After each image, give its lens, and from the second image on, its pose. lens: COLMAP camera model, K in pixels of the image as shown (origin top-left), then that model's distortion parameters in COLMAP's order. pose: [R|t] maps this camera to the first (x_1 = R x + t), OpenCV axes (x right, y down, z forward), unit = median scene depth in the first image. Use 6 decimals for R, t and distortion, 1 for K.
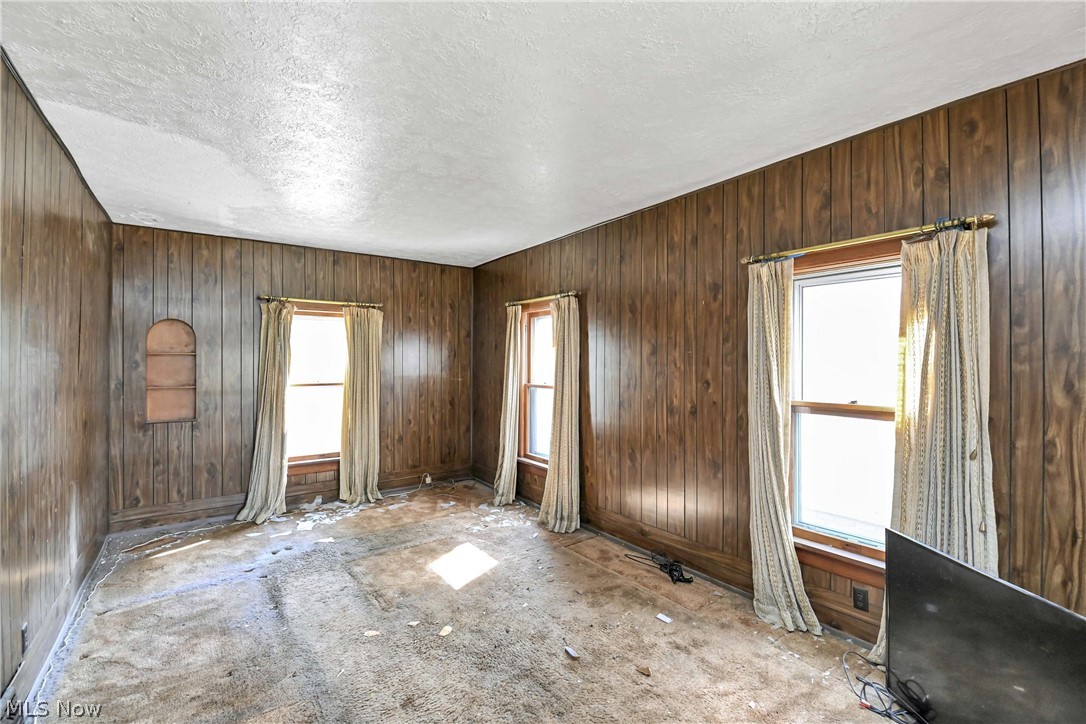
lens RADIAL K [[469.6, 0, 544.5], [0, 469.6, 360.4], [0, 0, 1]] dist [-0.003283, -0.001129]
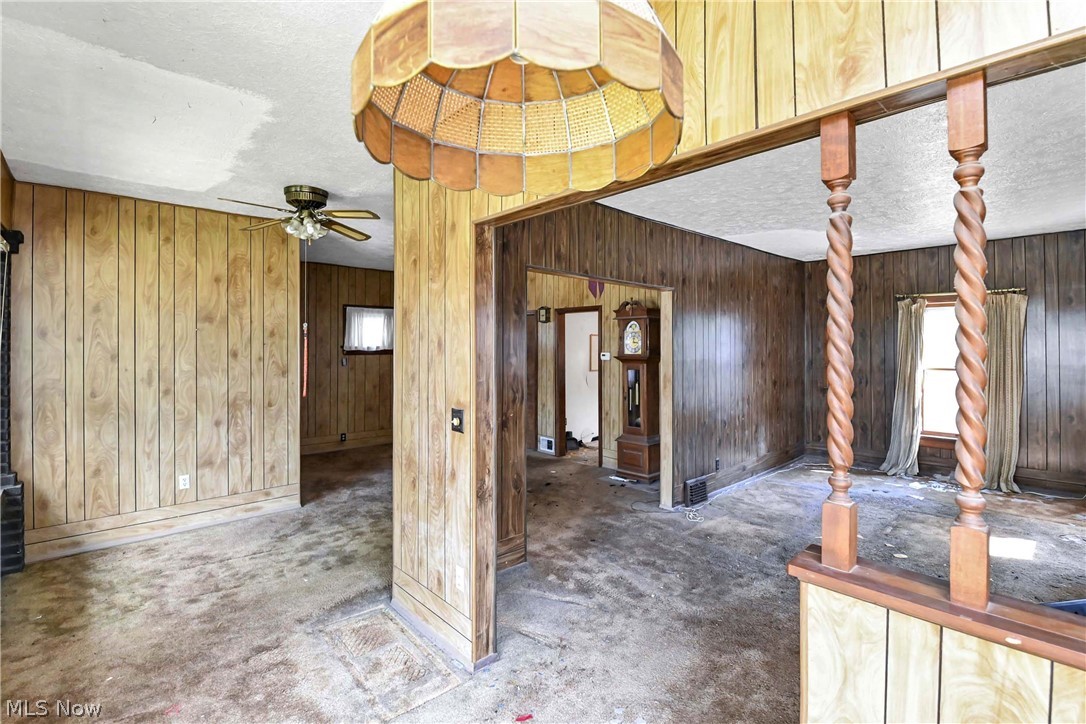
lens RADIAL K [[492.9, 0, 544.8], [0, 492.9, 353.4], [0, 0, 1]] dist [-0.023696, -0.001598]
pose [[0.114698, 0.017217, -0.993251, 0.572442], [0.004324, 0.999832, 0.017830, -0.010489], [0.993391, -0.006340, 0.114604, -0.078108]]
